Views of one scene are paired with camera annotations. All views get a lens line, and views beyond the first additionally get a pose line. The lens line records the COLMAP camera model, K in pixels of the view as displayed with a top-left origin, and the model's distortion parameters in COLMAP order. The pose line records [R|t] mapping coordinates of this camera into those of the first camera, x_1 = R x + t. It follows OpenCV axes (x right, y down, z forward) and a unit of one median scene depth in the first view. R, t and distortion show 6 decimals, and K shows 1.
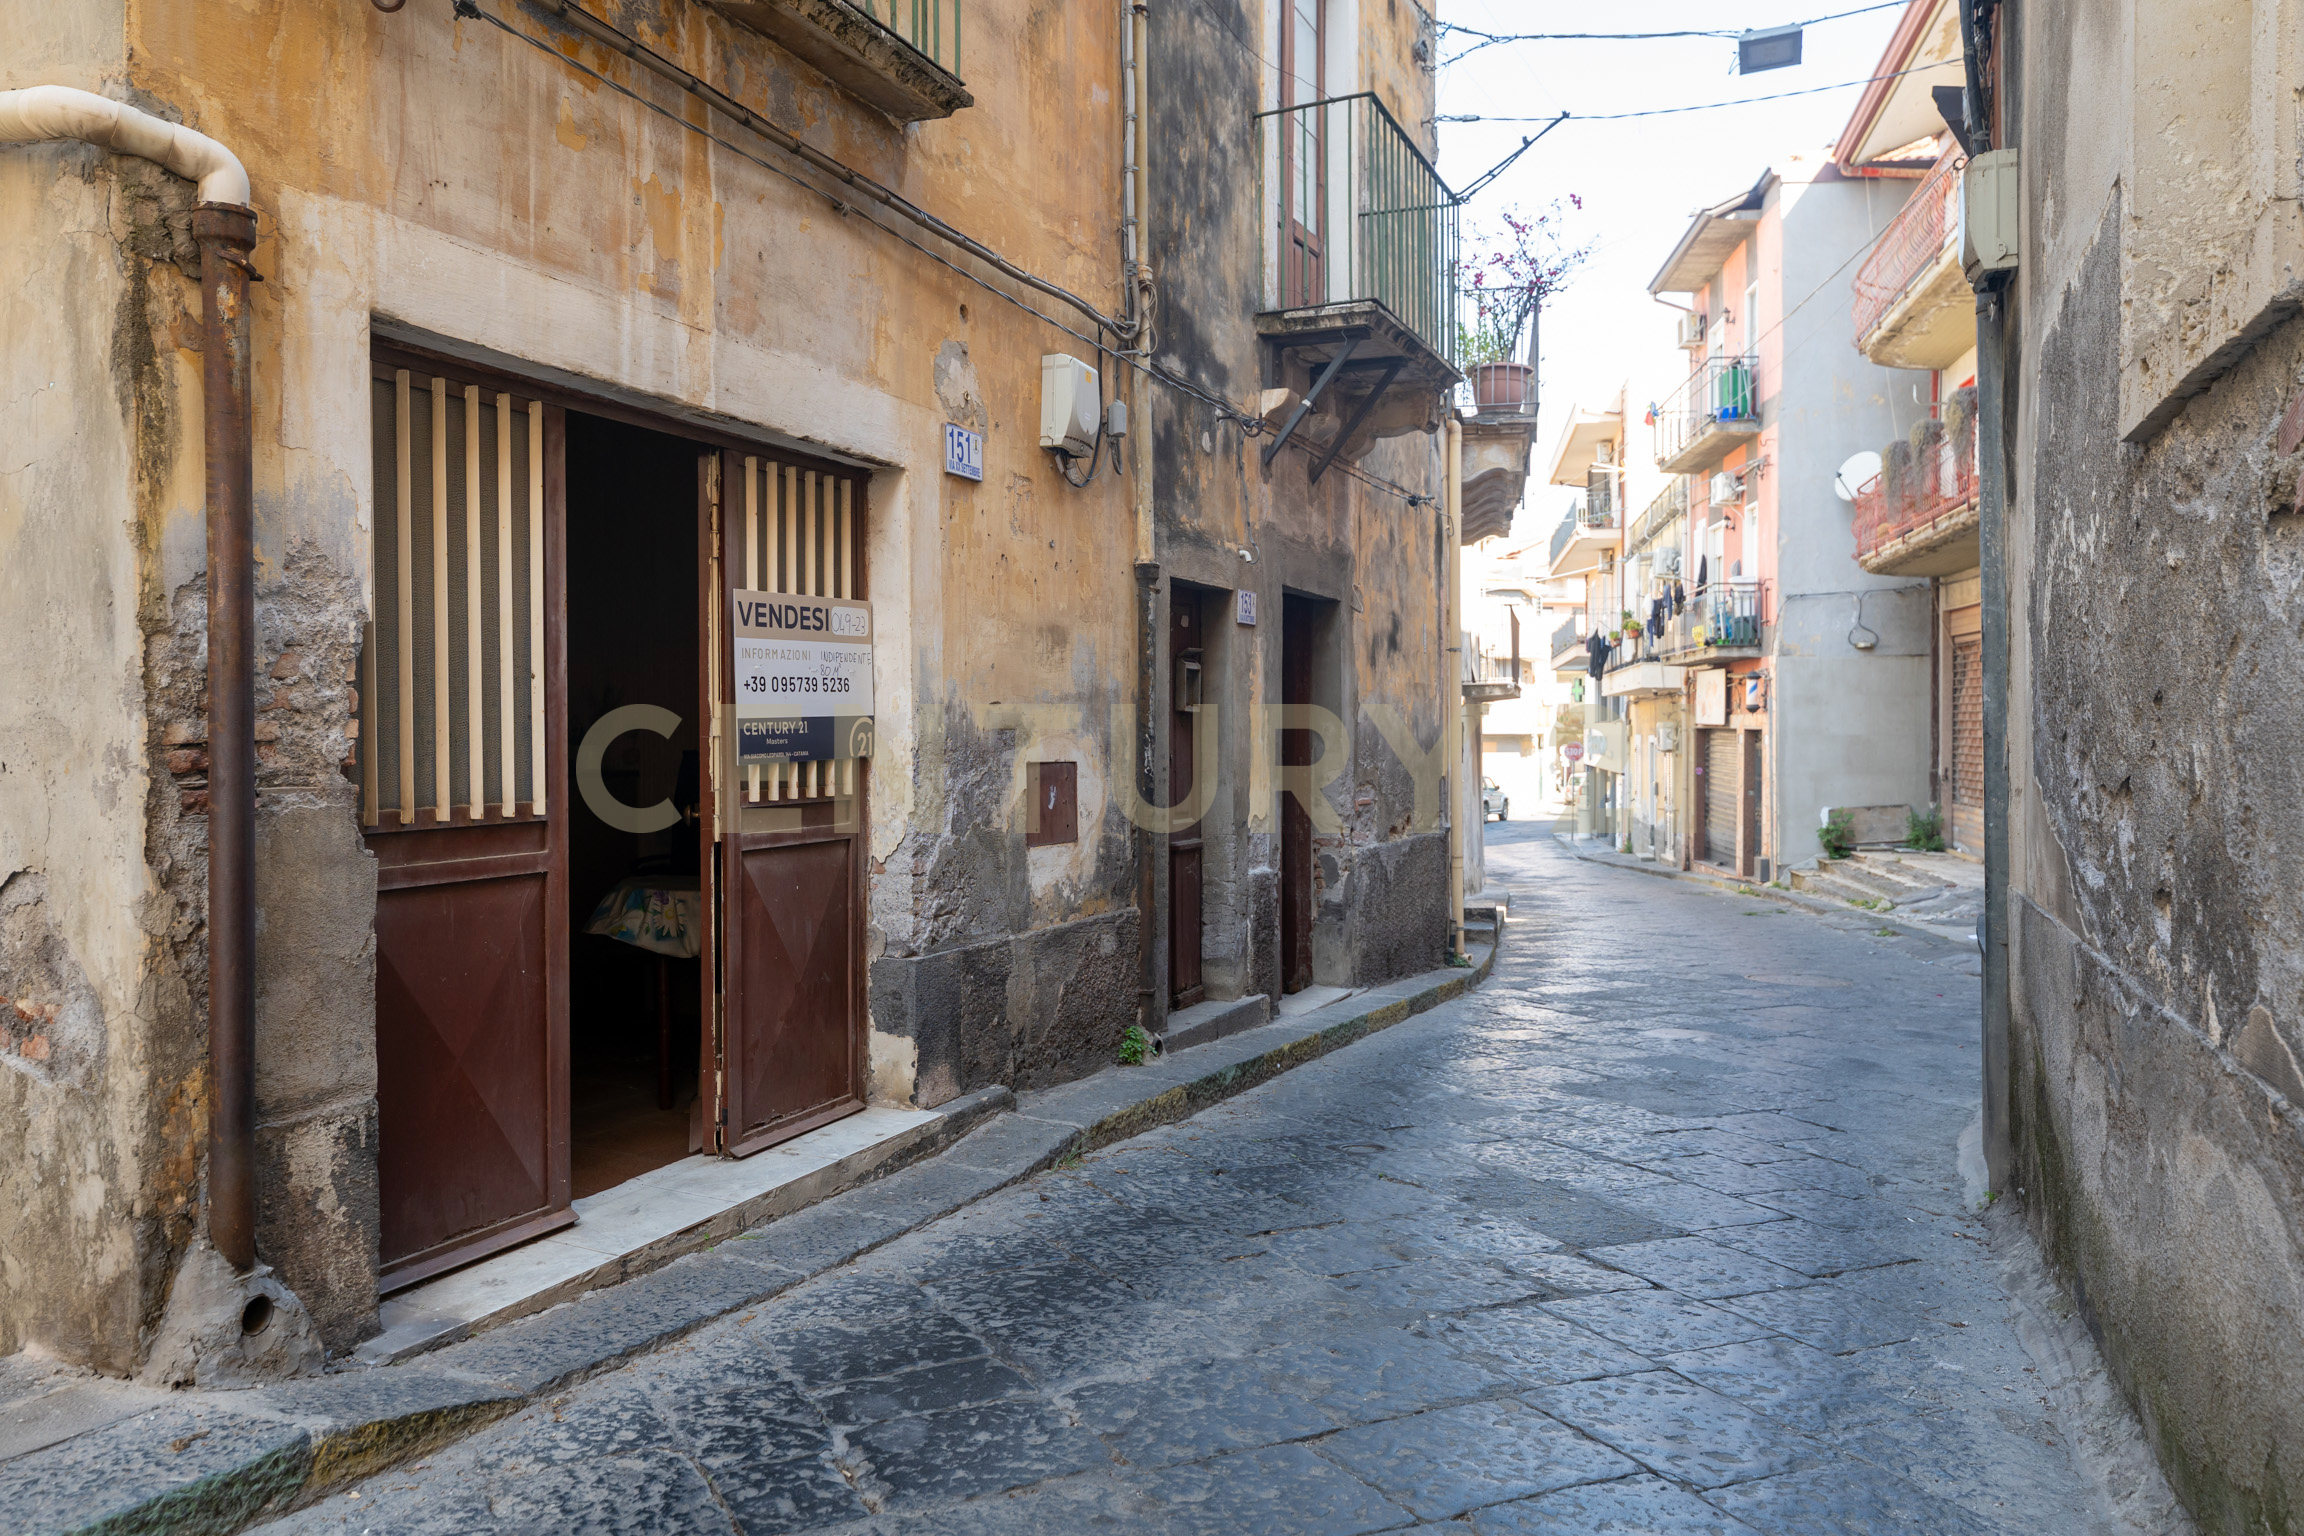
lens RADIAL K [[1517.8, 0, 1169.4], [0, 1517.8, 758.8], [0, 0, 1]] dist [0.000248, -0.003321]
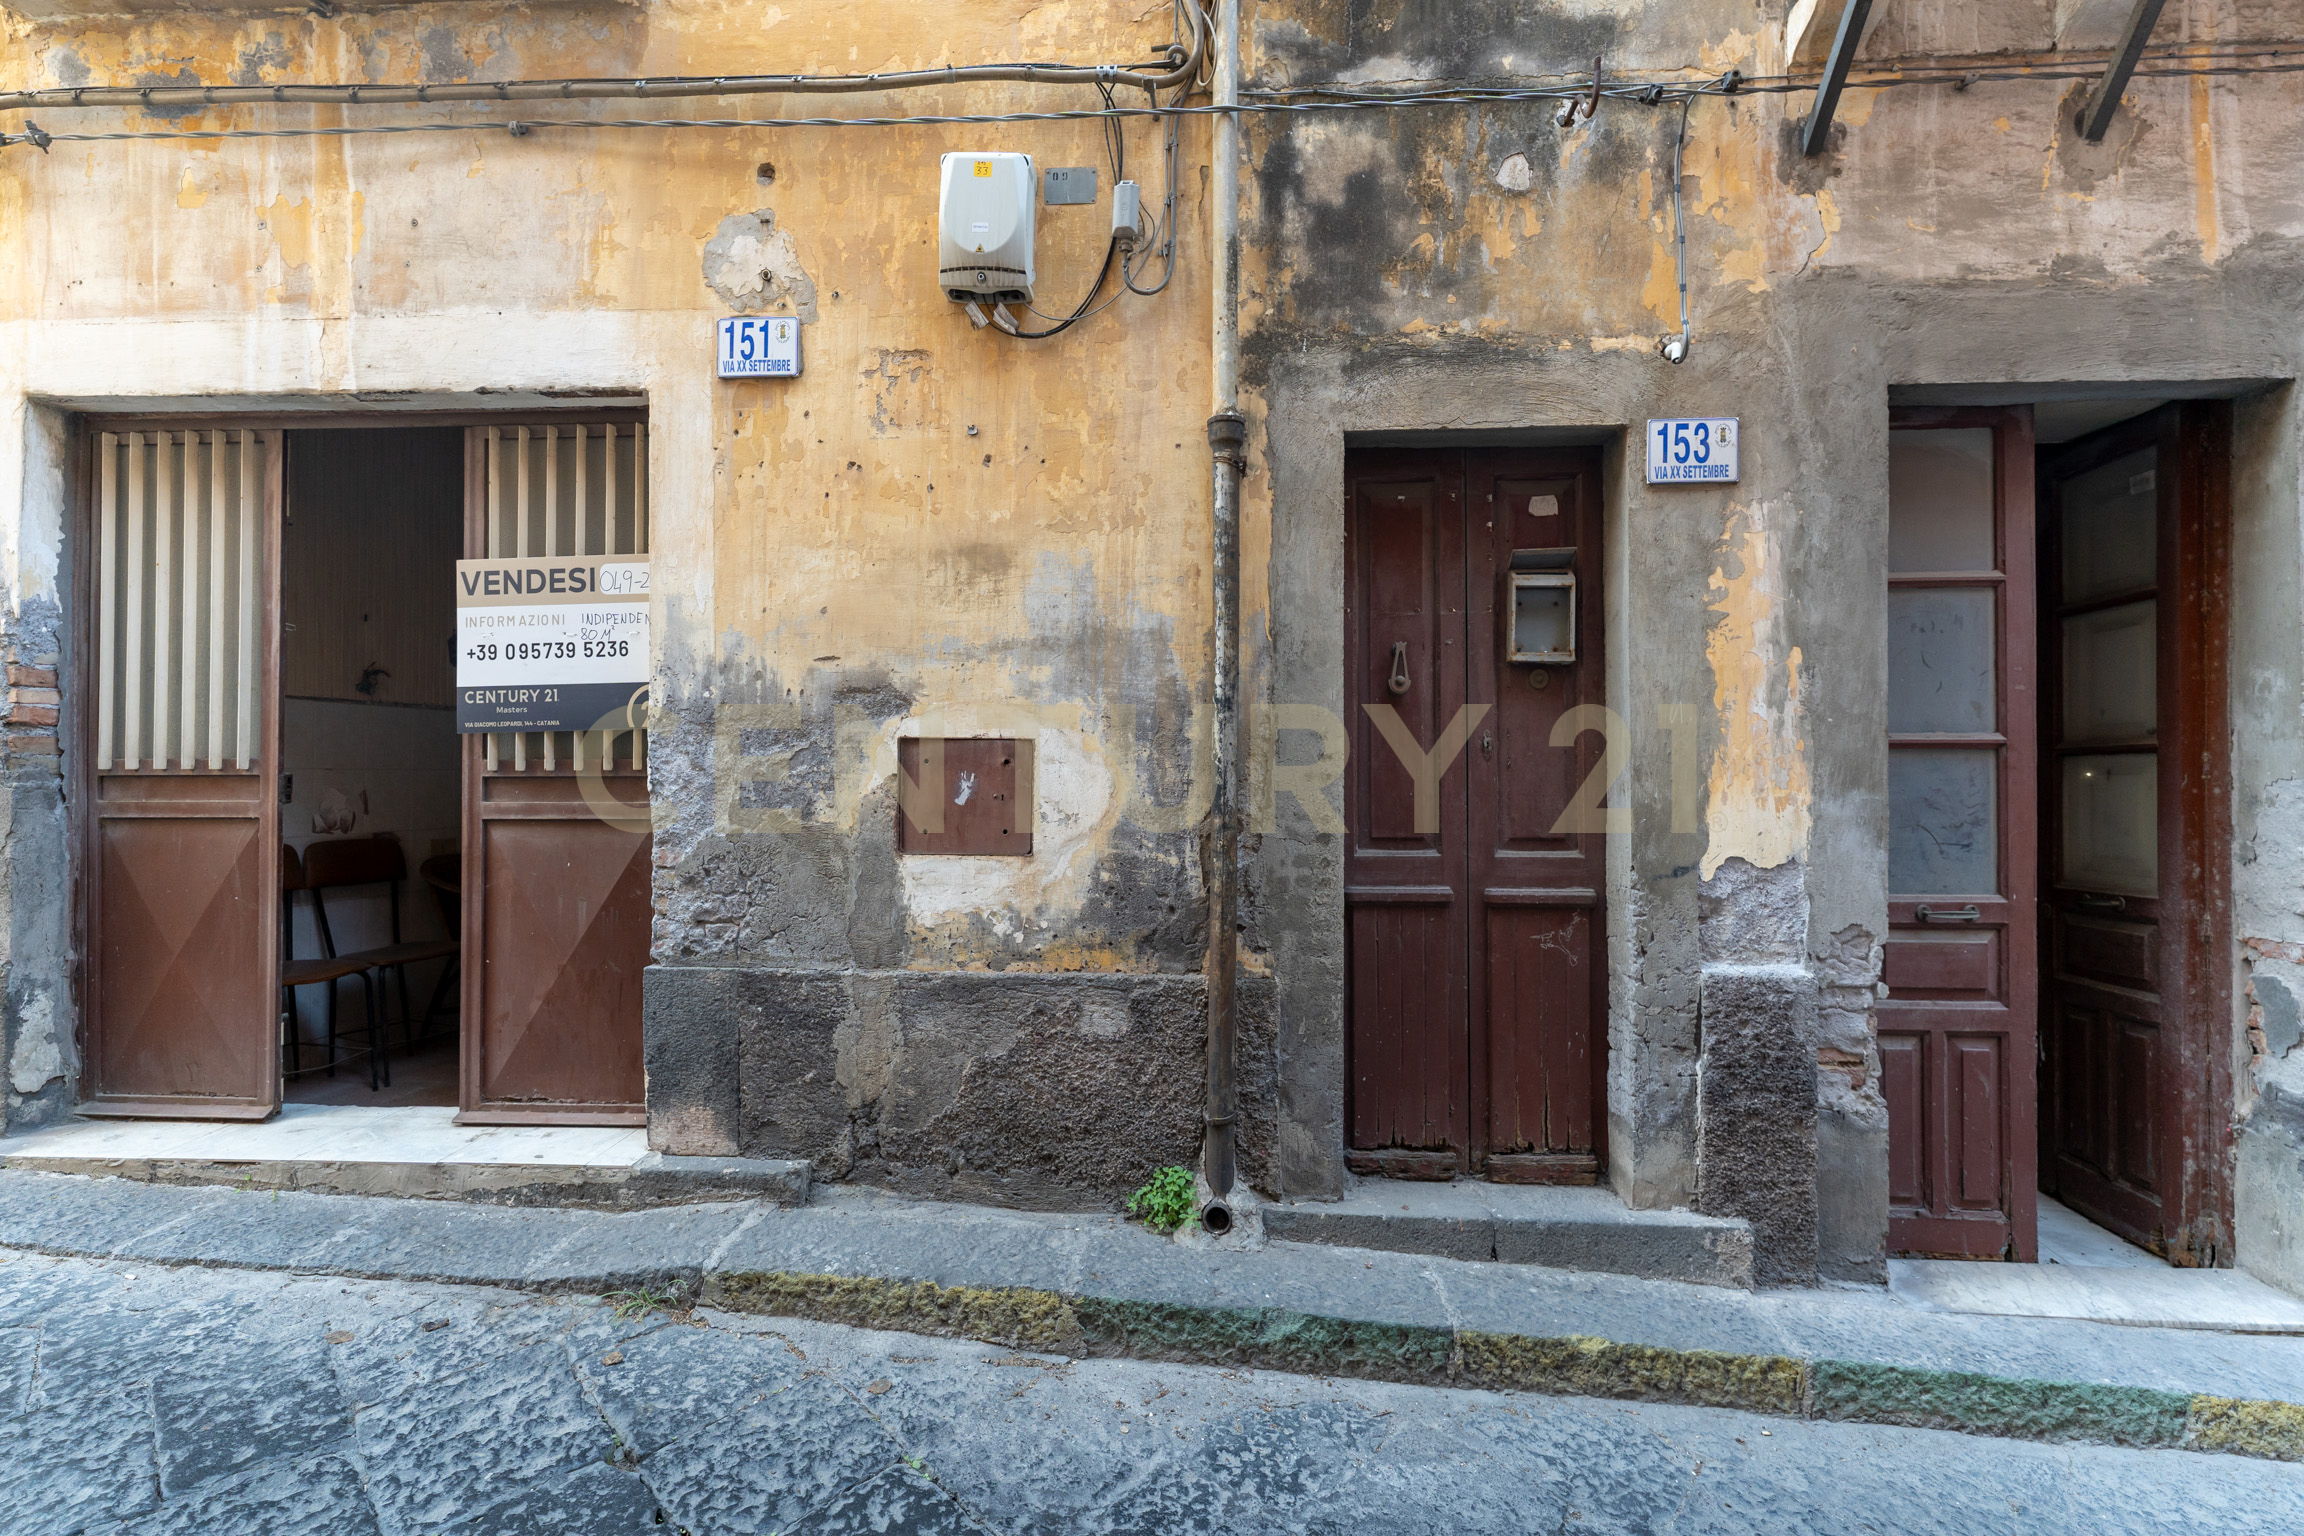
lens RADIAL K [[989.6, 0, 1152.0], [0, 989.6, 768.0], [0, 0, 1]] dist [0.000555, 0.000018]
pose [[0.360250, -0.006068, -0.932836, 0.484717], [-0.020916, 0.999675, -0.014580, 0.026480], [0.932621, 0.024764, 0.360006, 1.158338]]
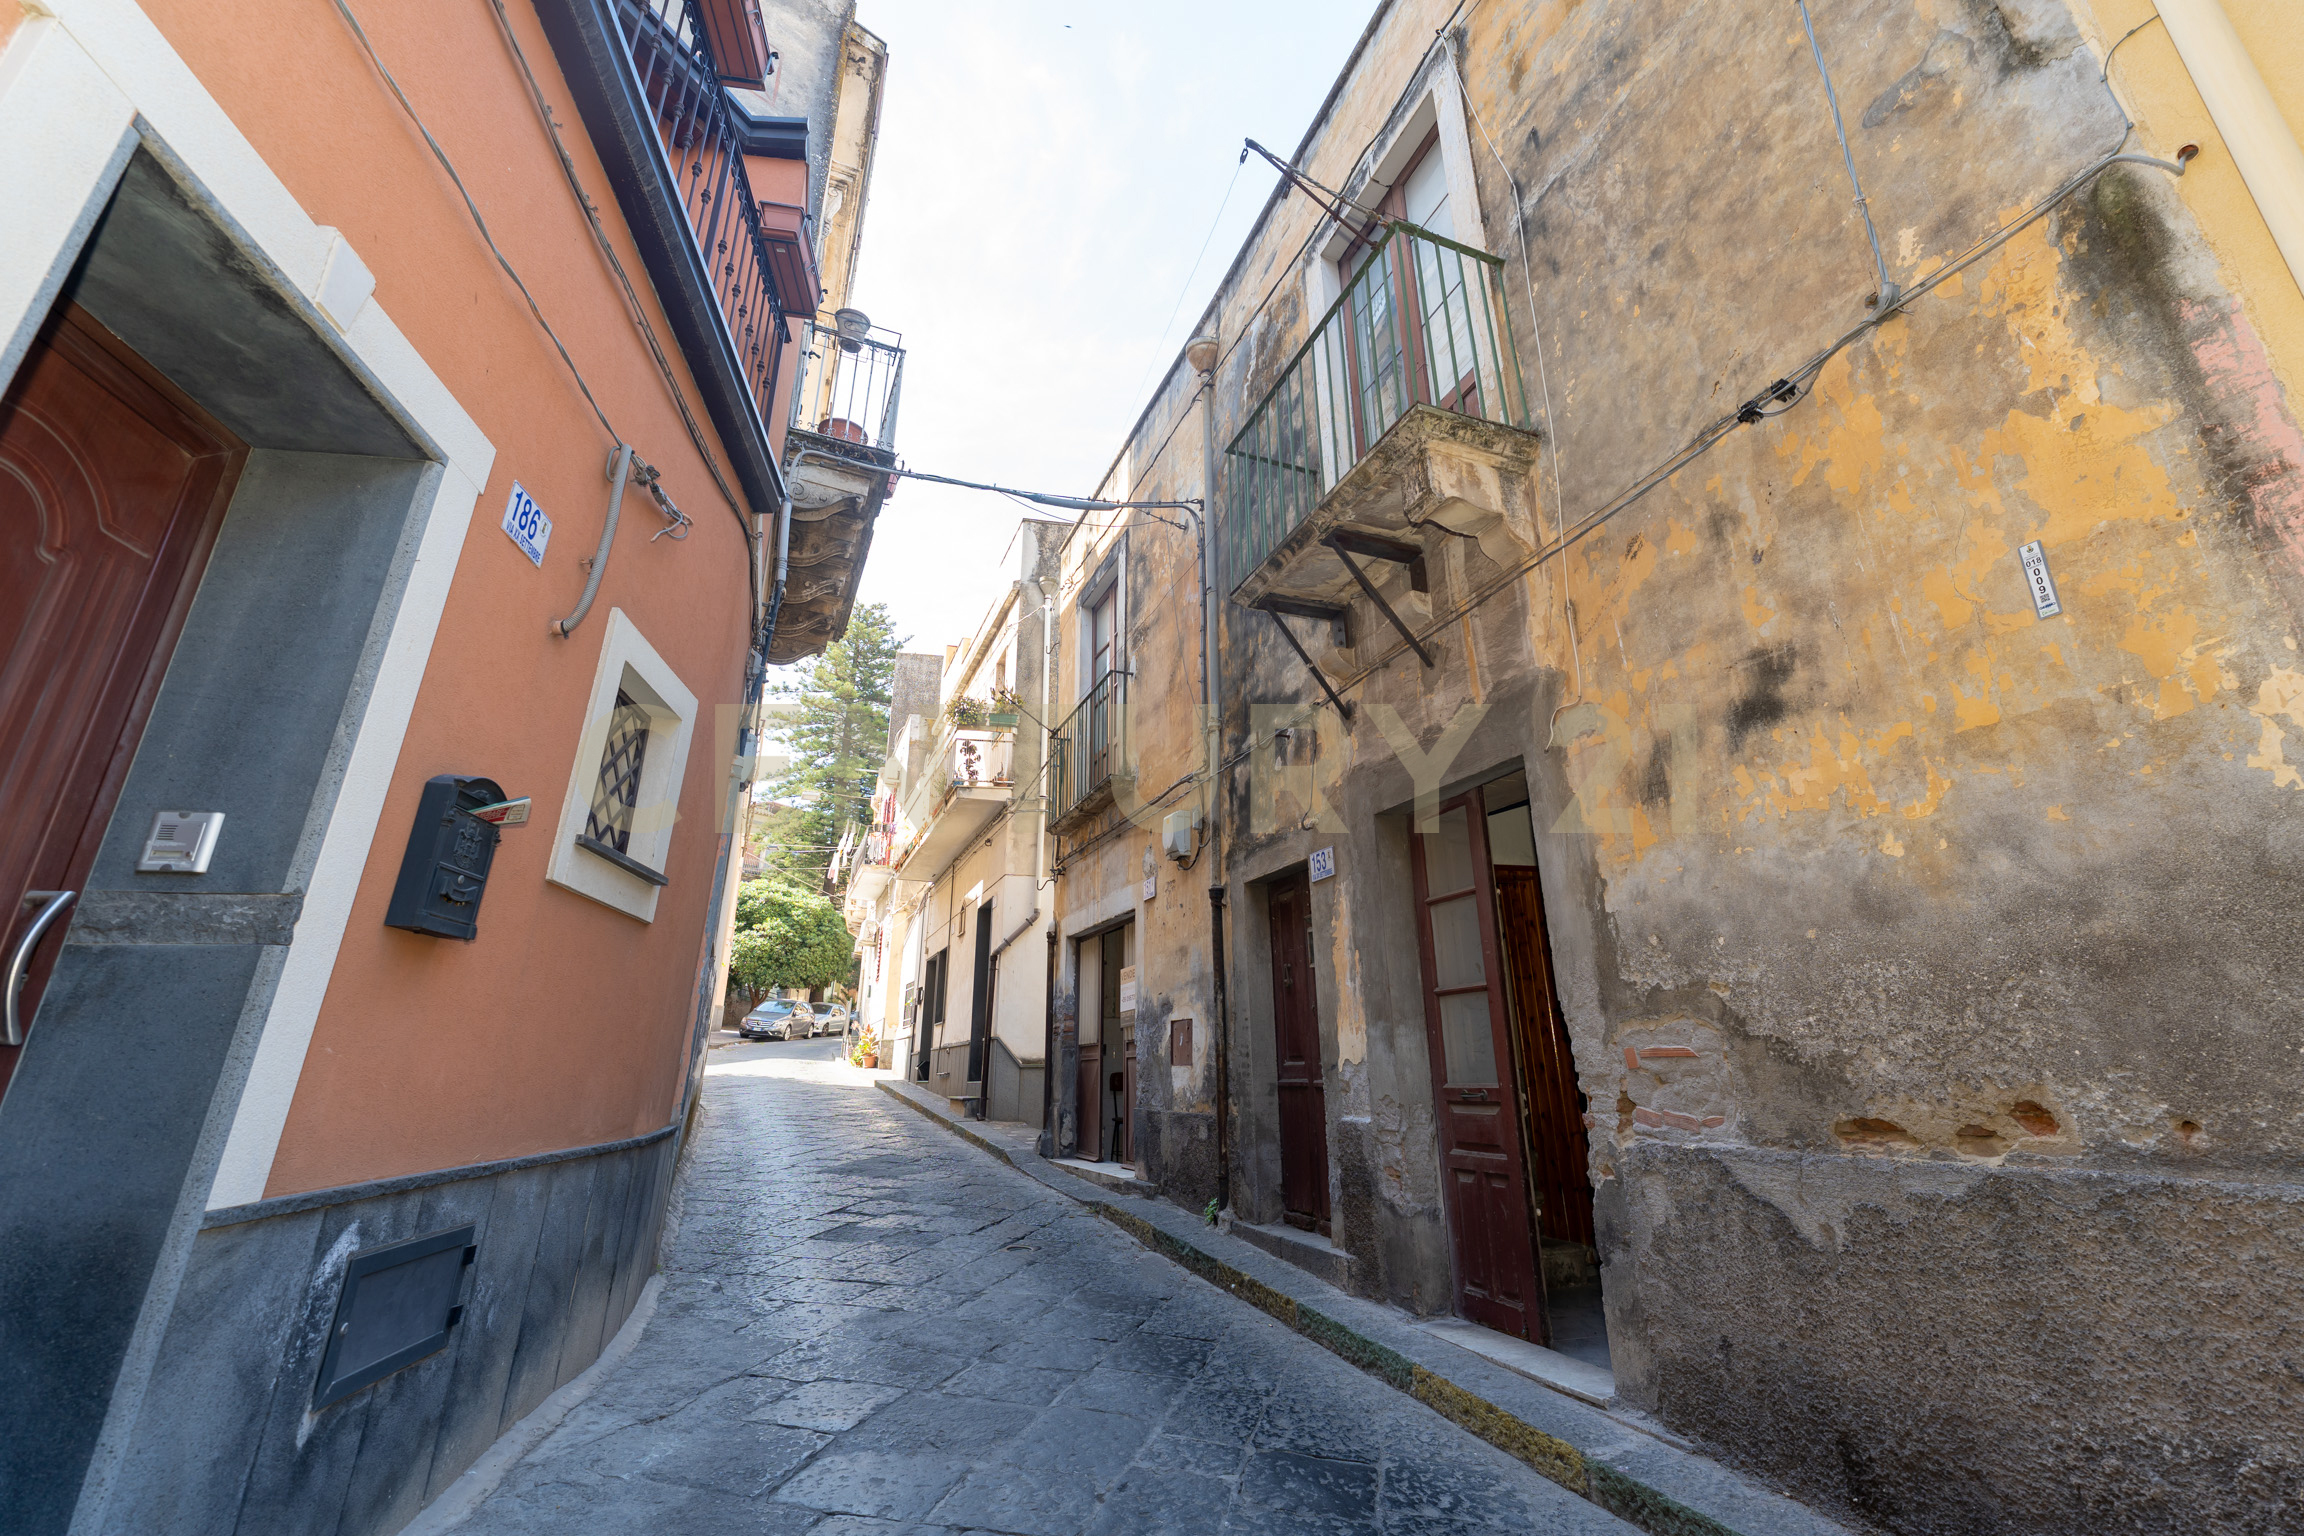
lens RADIAL K [[829.7, 0, 1159.1], [0, 829.7, 797.1], [0, 0, 1]] dist [-0.000675, 0.000033]
pose [[-0.649862, -0.224703, -0.726077, 0.961734], [0.001936, 0.954807, -0.297222, 0.056689], [0.760050, -0.194559, -0.620057, 2.125108]]
